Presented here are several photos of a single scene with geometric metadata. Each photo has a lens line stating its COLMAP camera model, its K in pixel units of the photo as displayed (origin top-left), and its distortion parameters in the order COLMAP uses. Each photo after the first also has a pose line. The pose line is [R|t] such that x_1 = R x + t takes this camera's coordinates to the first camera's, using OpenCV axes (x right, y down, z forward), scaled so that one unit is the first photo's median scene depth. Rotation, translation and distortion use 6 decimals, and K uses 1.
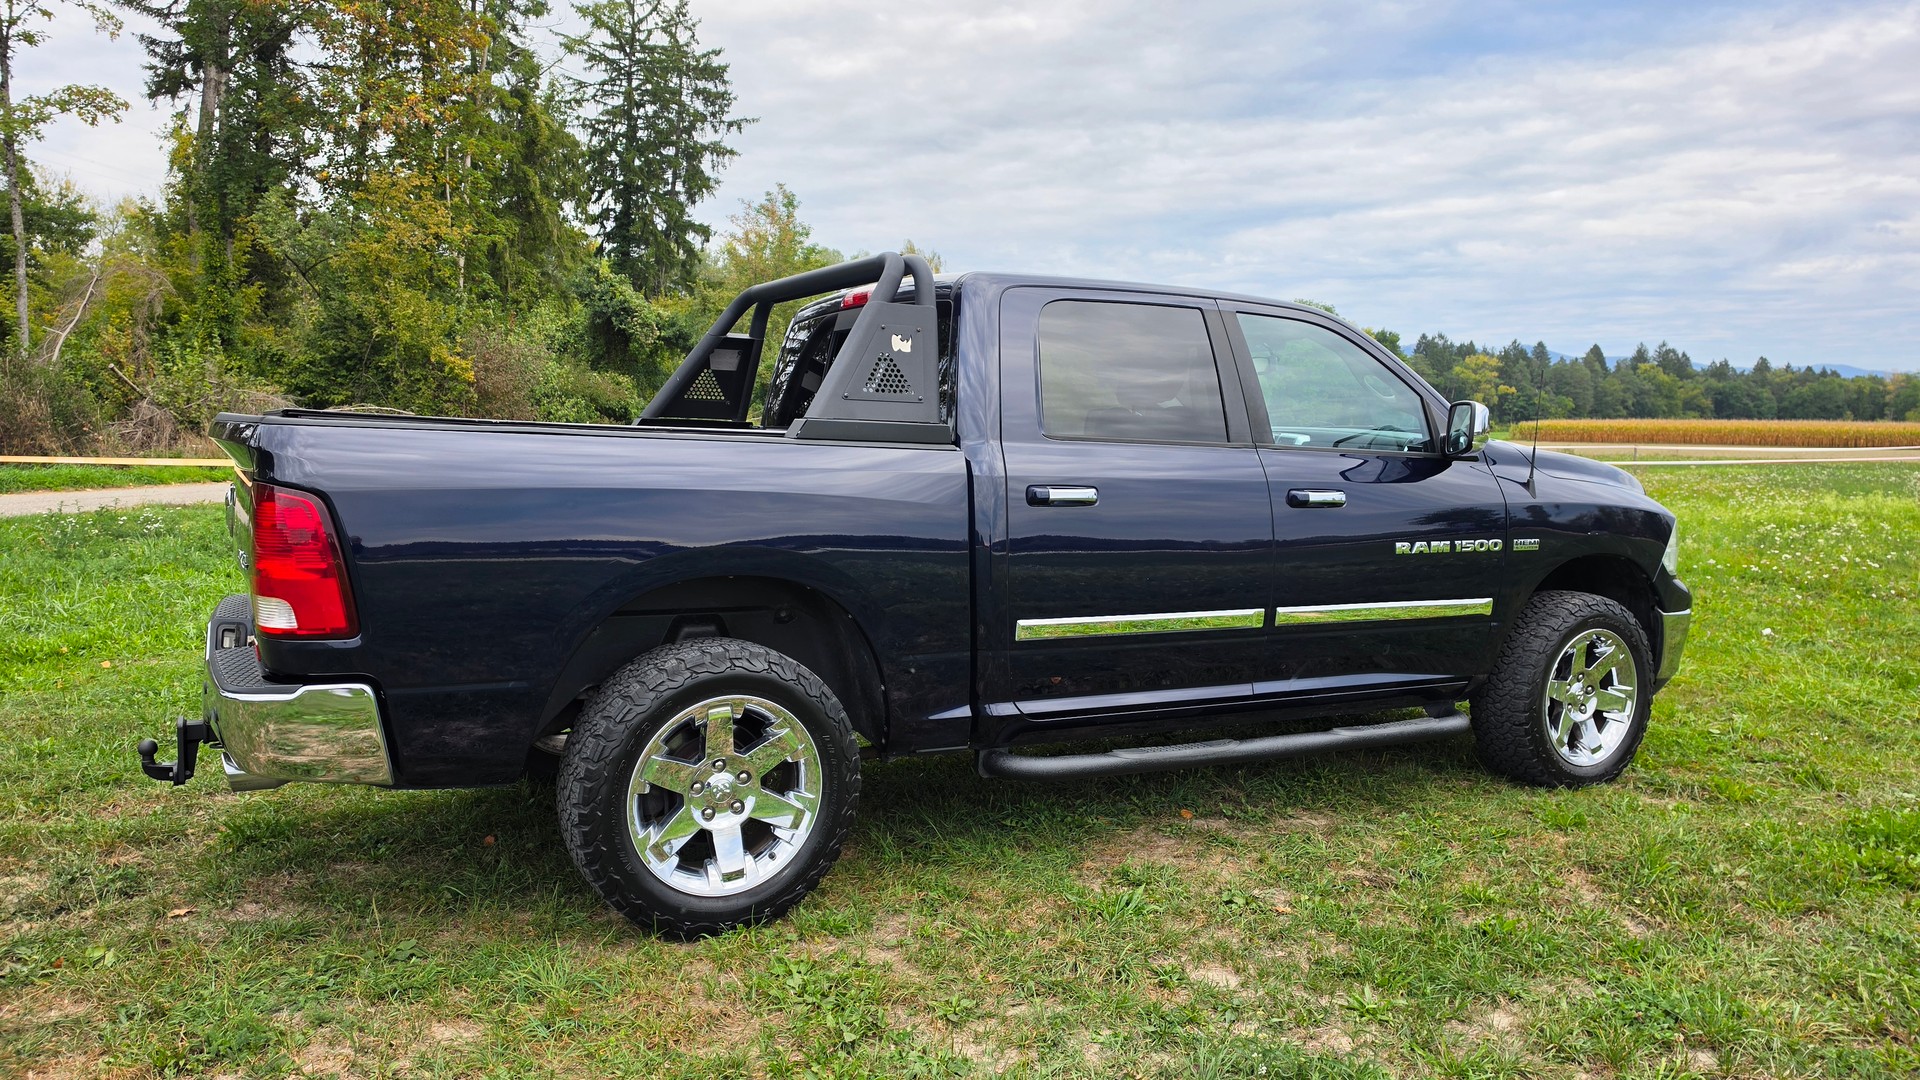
lens RADIAL K [[1331.9, 0, 984.2], [0, 1331.9, 571.4], [0, 0, 1]] dist [0.067356, -0.075327]
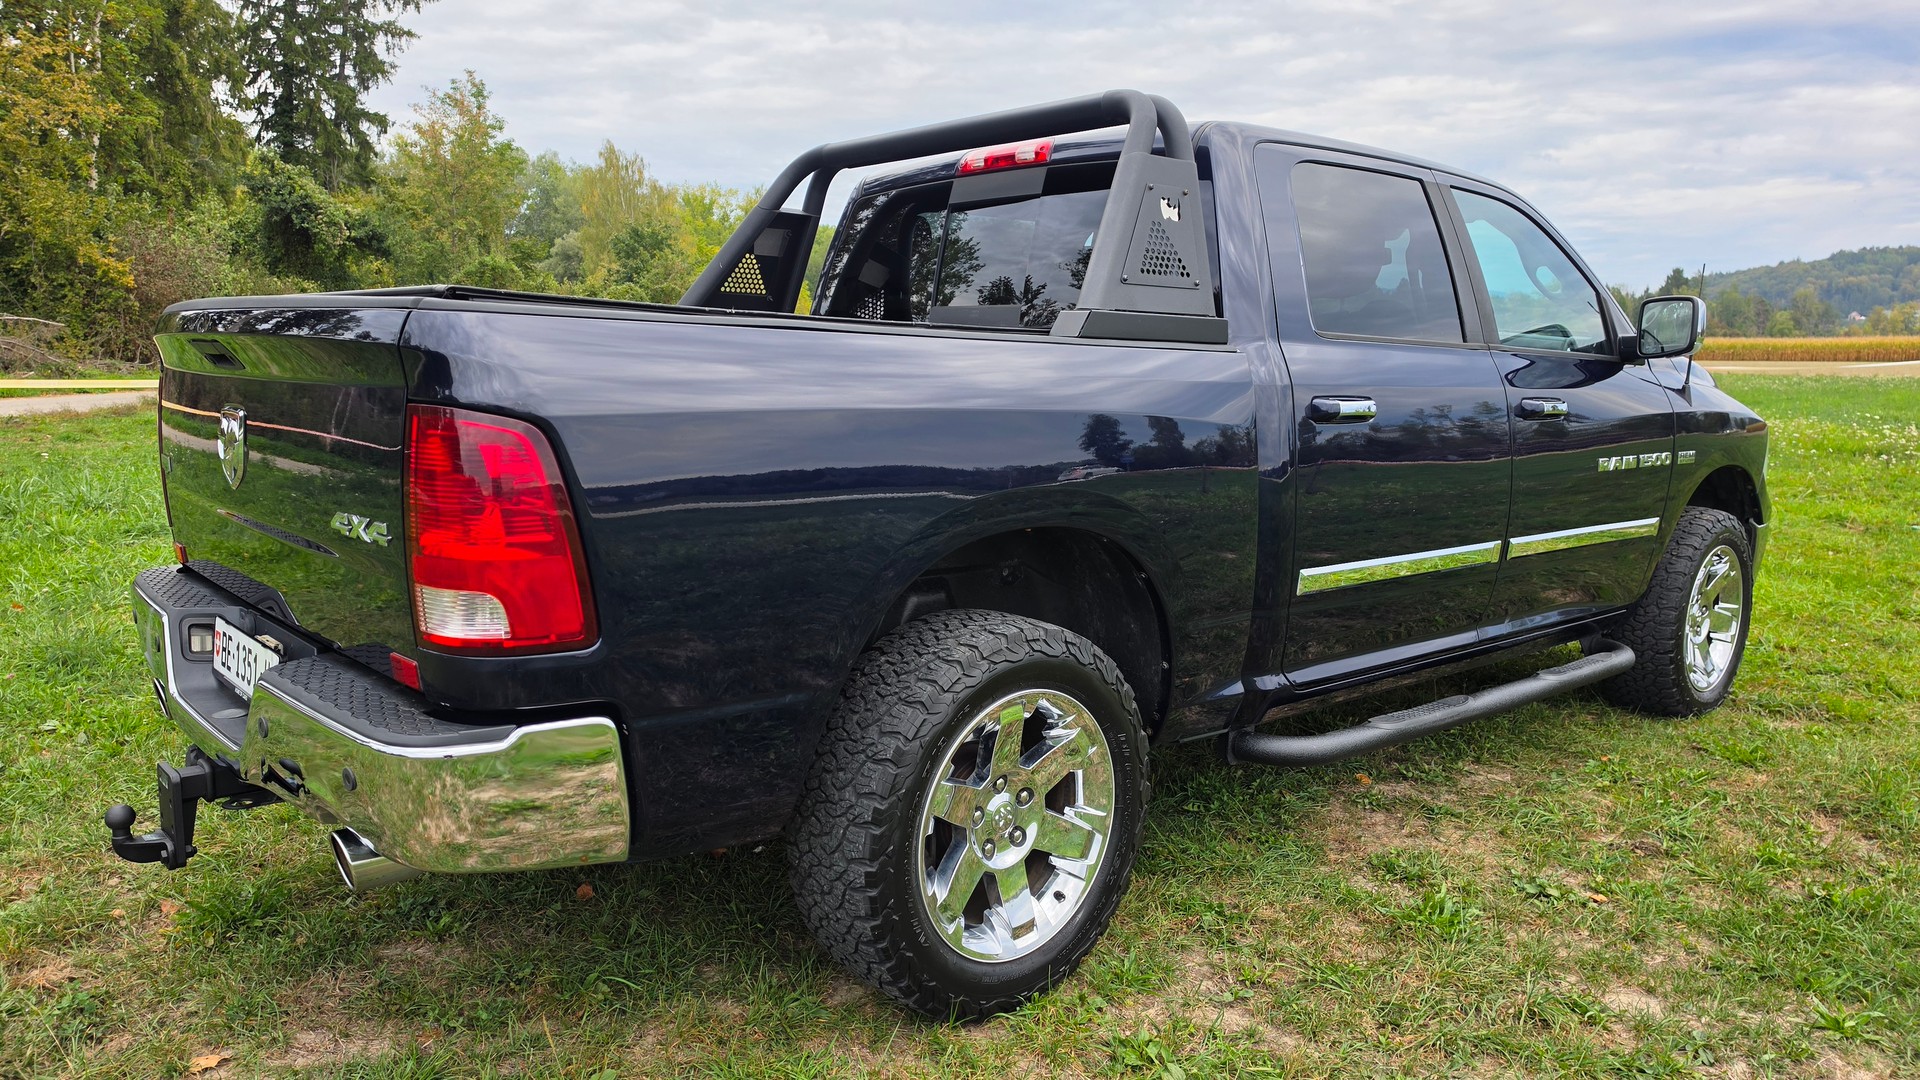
lens RADIAL K [[1331.9, 0, 991.1], [0, 1331.9, 565.2], [0, 0, 1]] dist [0.067356, -0.075327]
pose [[0.976501, -0.037704, 0.212188, -0.240313], [0.025353, 0.997838, 0.060631, -0.013464], [-0.214016, -0.053827, 0.975346, 0.196429]]
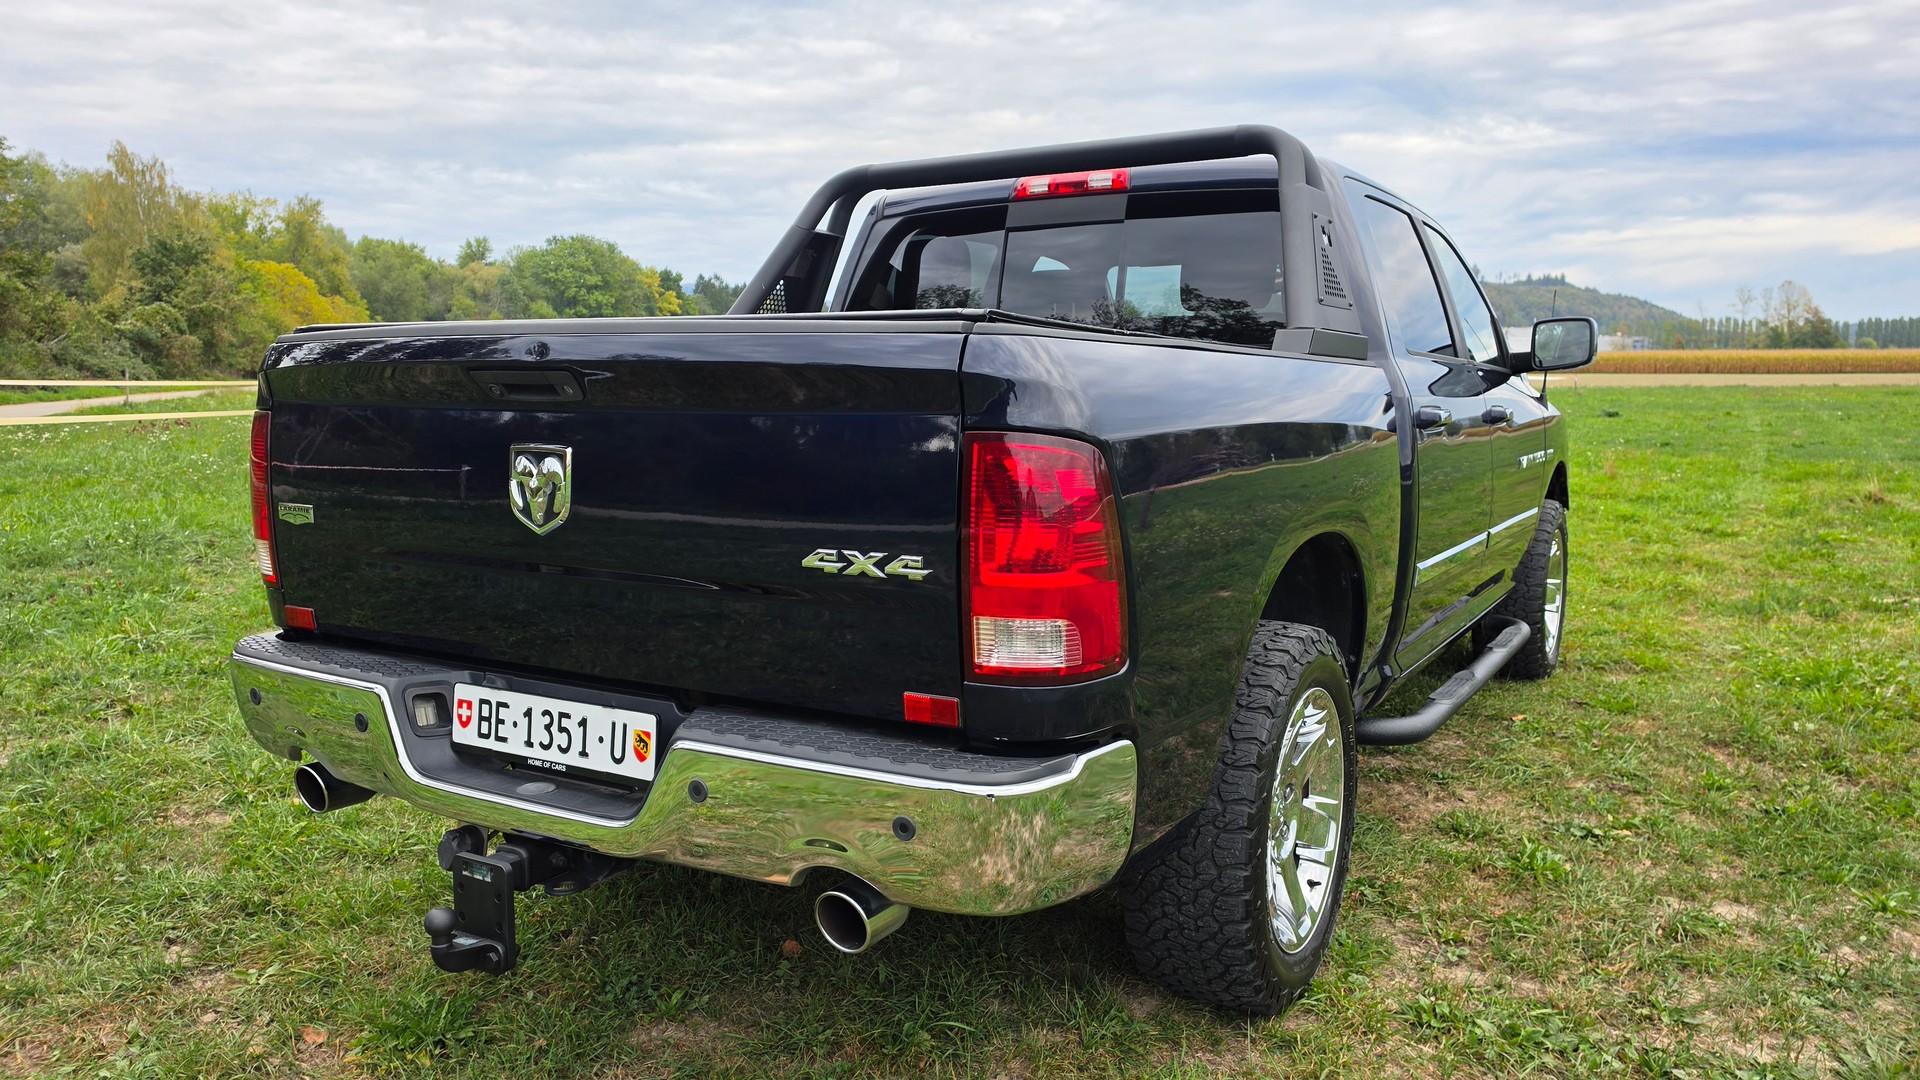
lens RADIAL K [[1331.9, 0, 987.6], [0, 1331.9, 554.1], [0, 0, 1]] dist [0.067356, -0.075327]
pose [[0.863995, -0.083586, 0.496514, -0.485583], [0.067248, 0.996446, 0.050727, -0.024150], [-0.498990, -0.010438, 0.866545, 0.282775]]
